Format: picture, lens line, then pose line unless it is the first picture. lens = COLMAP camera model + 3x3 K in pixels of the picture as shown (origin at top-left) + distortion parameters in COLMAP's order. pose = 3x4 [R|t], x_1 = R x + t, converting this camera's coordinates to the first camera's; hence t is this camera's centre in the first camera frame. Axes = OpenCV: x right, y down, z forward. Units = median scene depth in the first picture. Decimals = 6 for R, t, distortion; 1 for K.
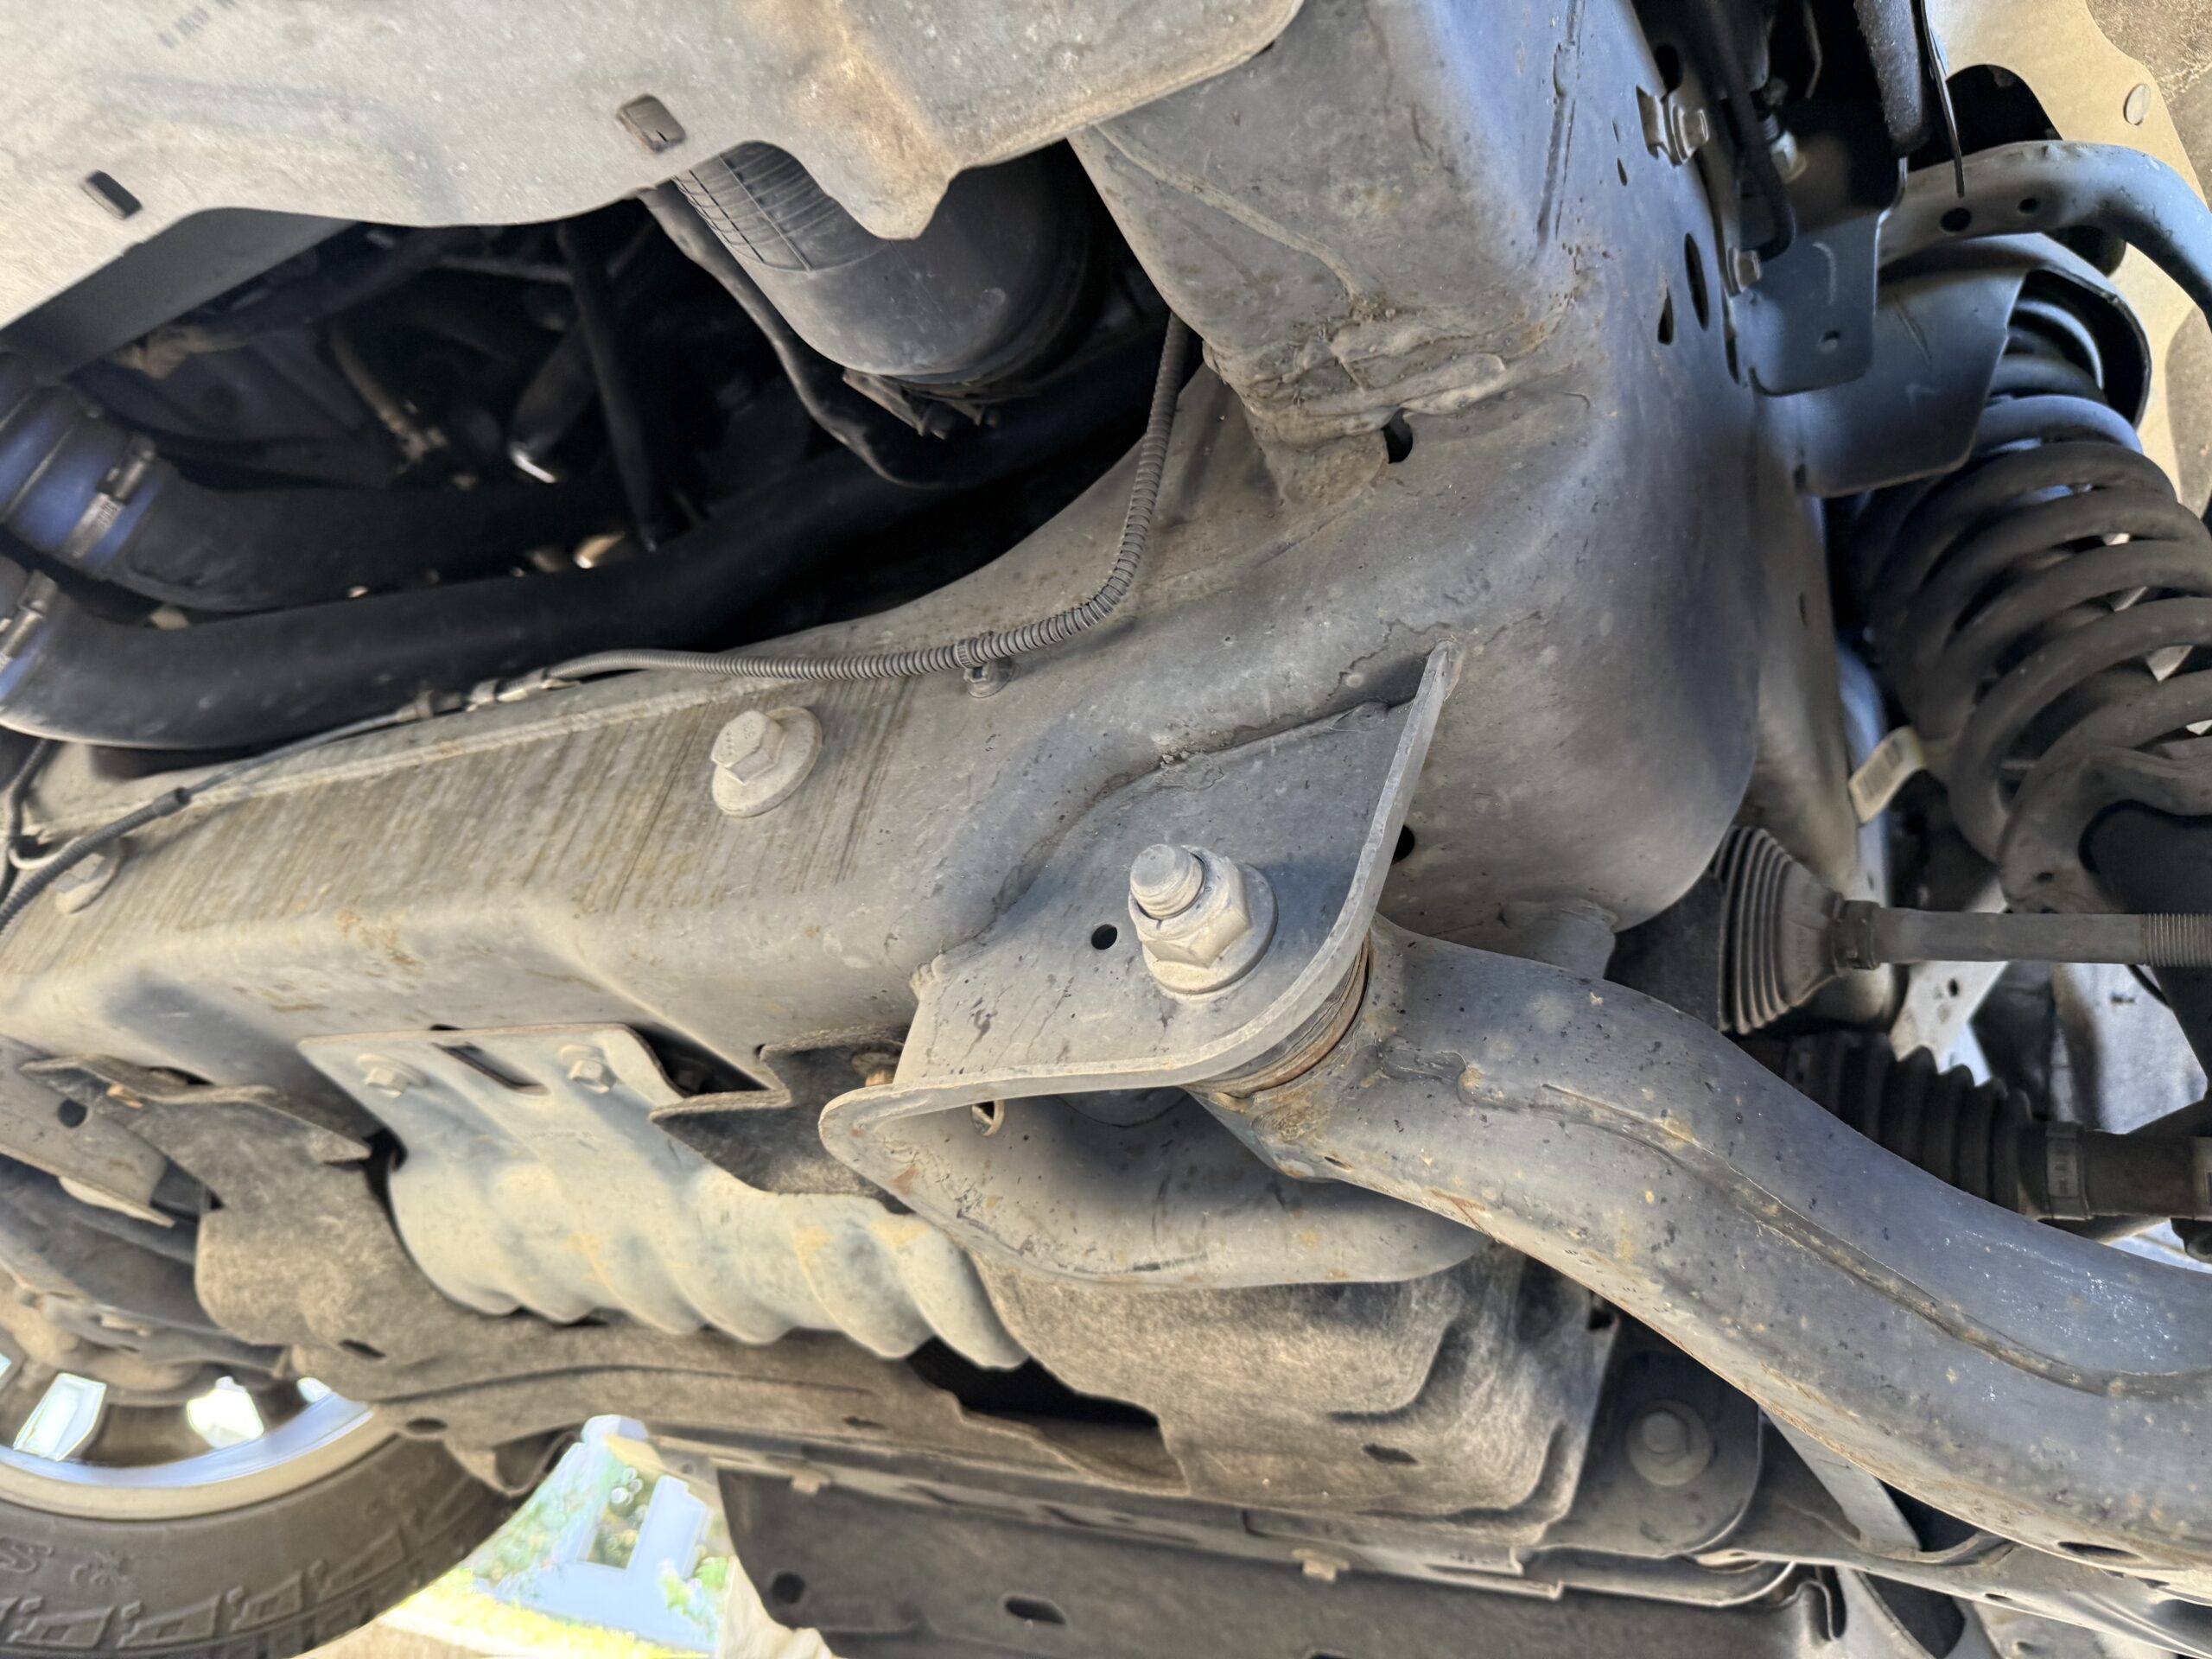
lens RADIAL K [[1591.7, 0, 1120.7], [0, 1591.7, 834.1], [0, 0, 1]] dist [0.056509, -0.109717]
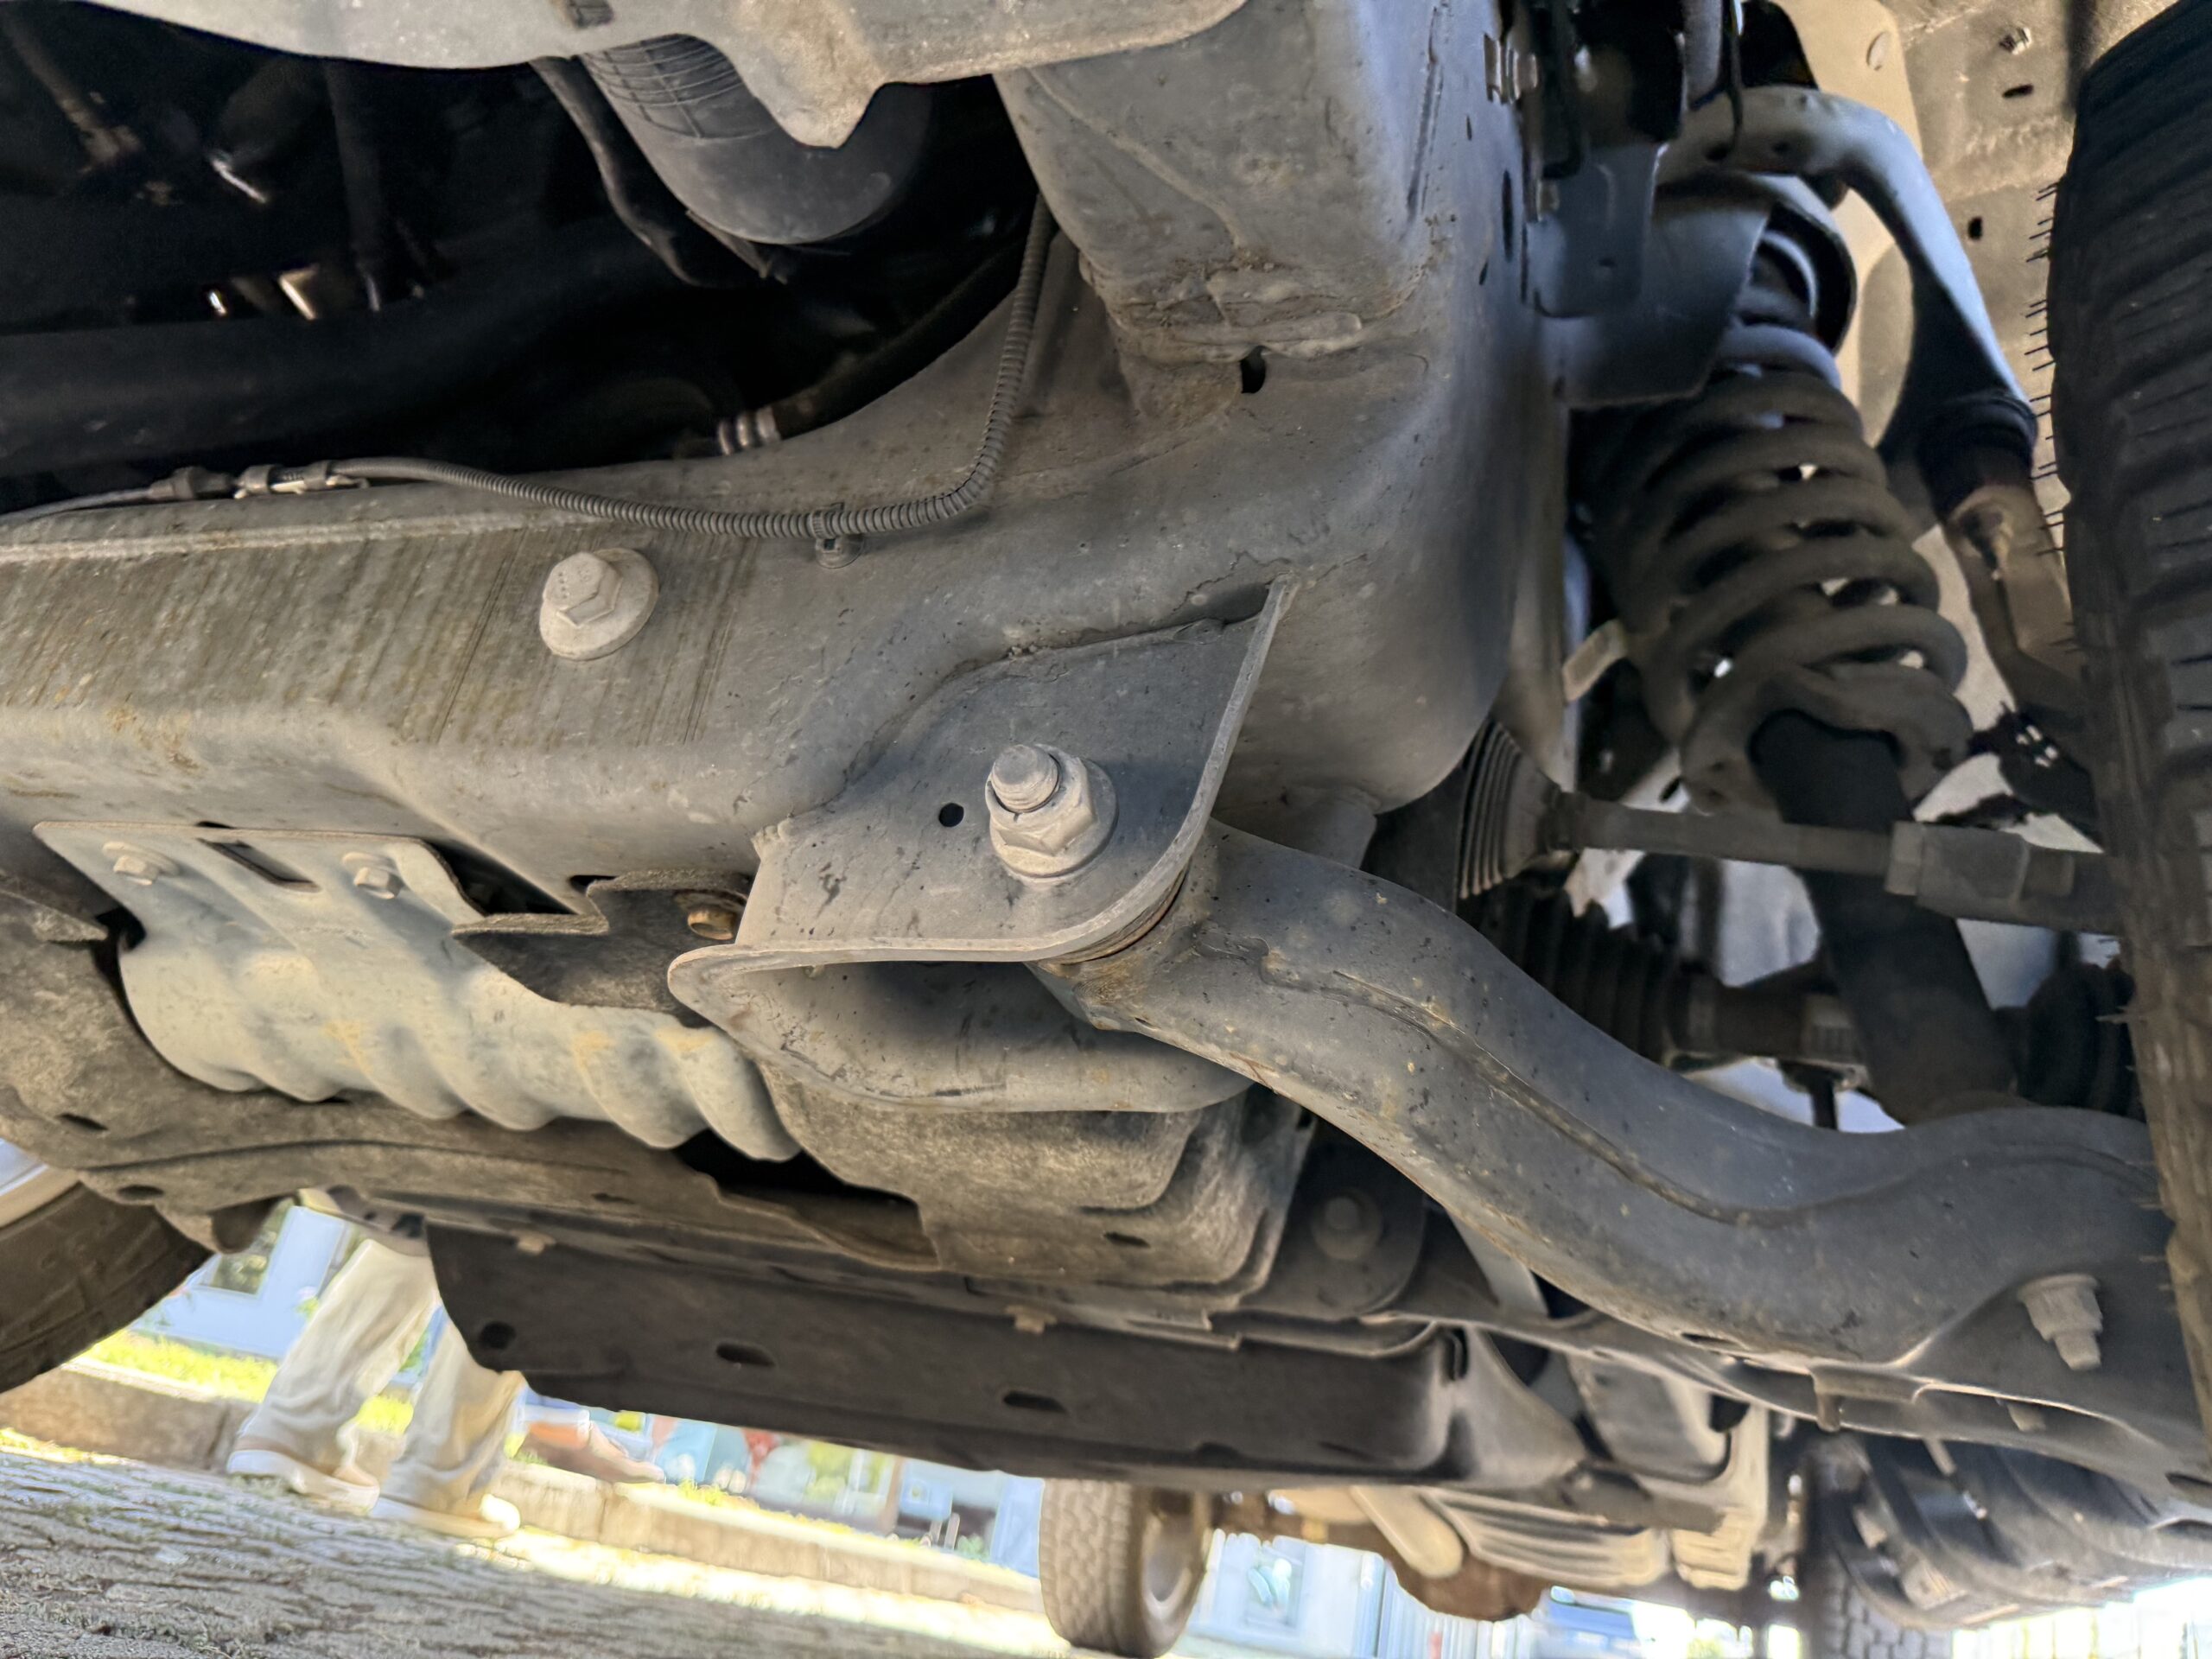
lens RADIAL K [[1546.6, 0, 1138.4], [0, 1546.6, 865.7], [0, 0, 1]] dist [0.088754, -0.192808]
pose [[0.979820, 0.047967, 0.194040, -0.073829], [-0.077493, 0.986012, 0.147563, -0.056016], [-0.184248, -0.159622, 0.969832, -0.046028]]
